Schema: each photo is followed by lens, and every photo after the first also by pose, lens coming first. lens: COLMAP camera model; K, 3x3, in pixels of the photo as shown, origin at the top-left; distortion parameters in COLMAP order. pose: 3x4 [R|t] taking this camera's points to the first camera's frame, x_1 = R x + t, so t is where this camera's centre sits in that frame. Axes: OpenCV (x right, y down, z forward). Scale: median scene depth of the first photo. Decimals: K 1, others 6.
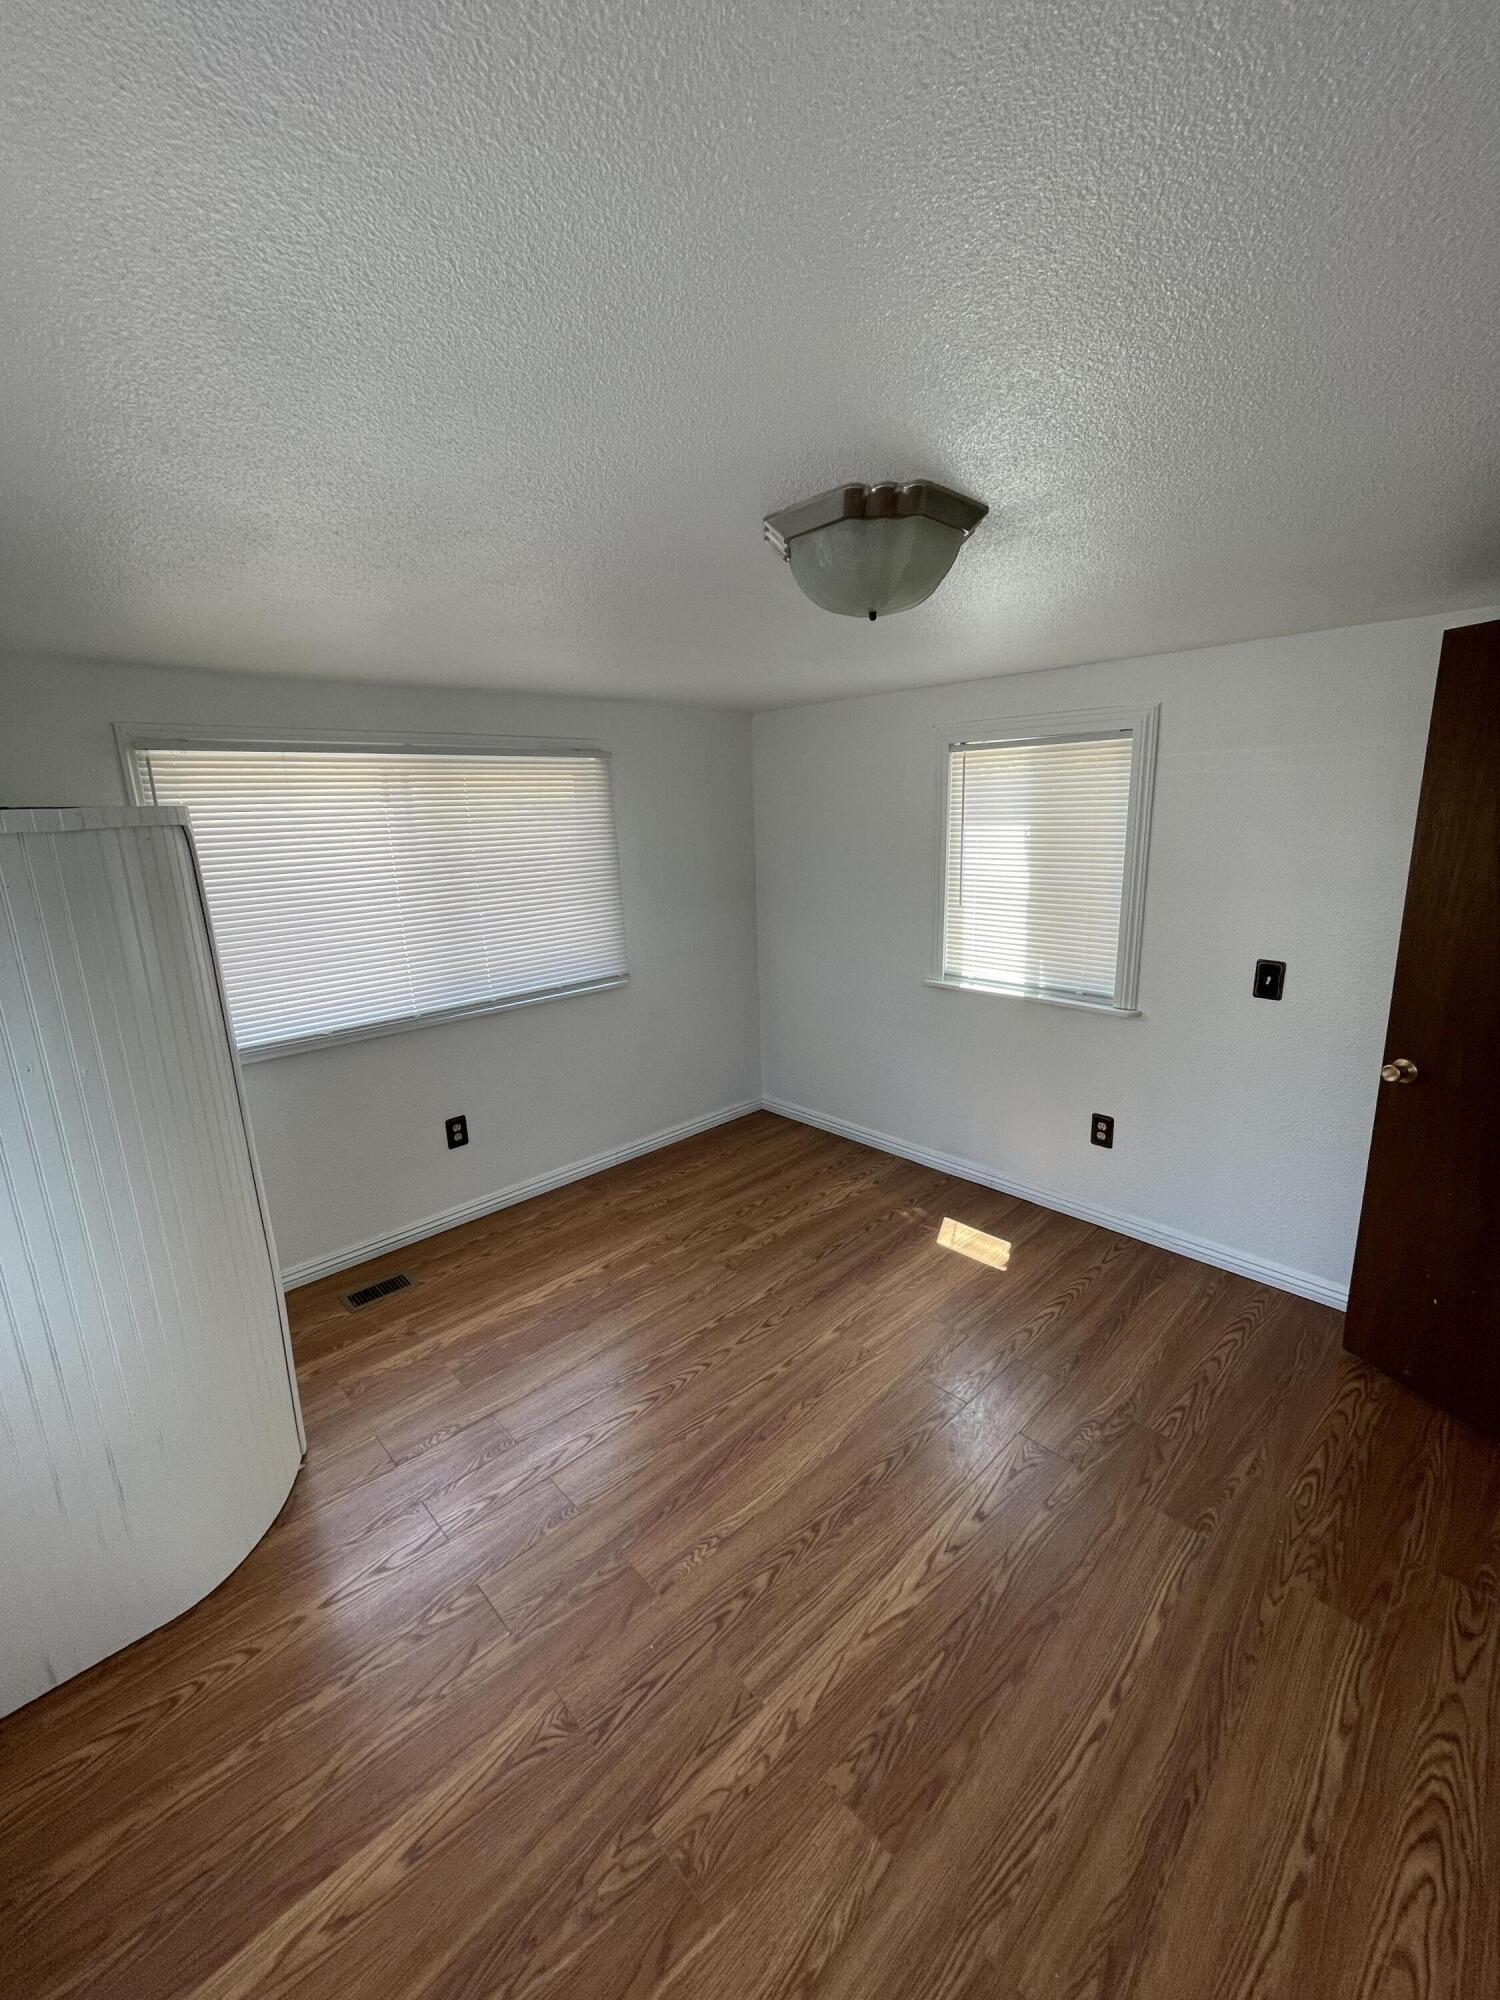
lens RADIAL K [[815.3, 0, 761.3], [0, 815.3, 995.1], [0, 0, 1]] dist [0.005587, 0.000167]
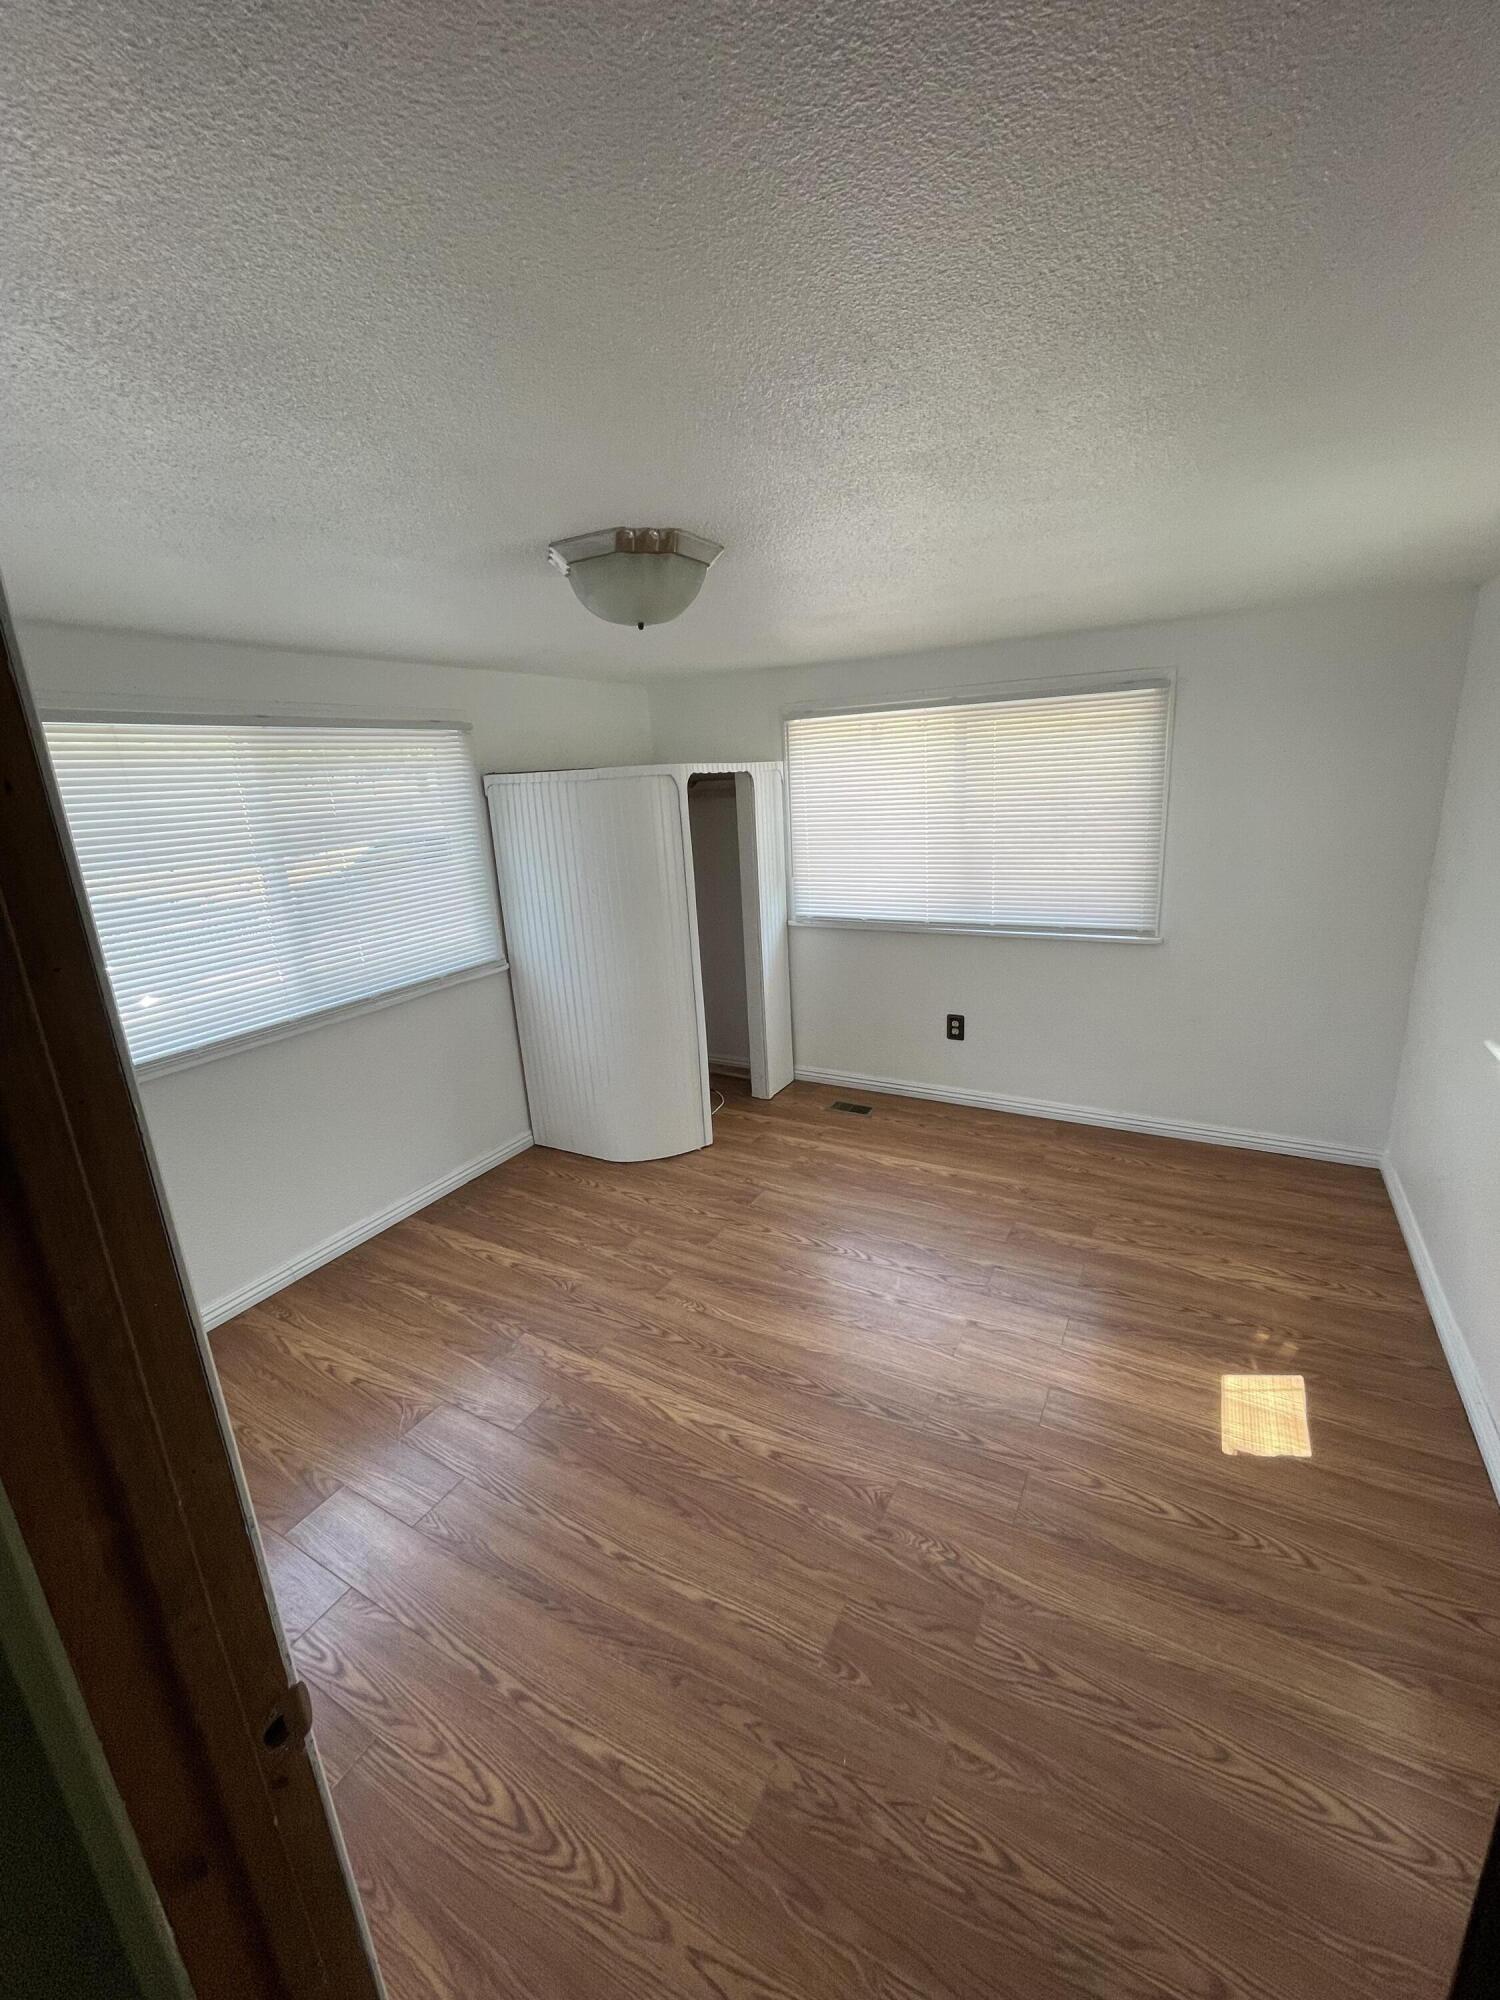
lens RADIAL K [[809.0, 0, 752.4], [0, 809.0, 994.6], [0, 0, 1]] dist [-0.000826, 0.010757]
pose [[0.289409, 0.275411, -0.916728, 1.007658], [-0.176120, 0.956684, 0.231814, -0.163561], [0.940863, 0.094365, 0.325379, 0.547414]]
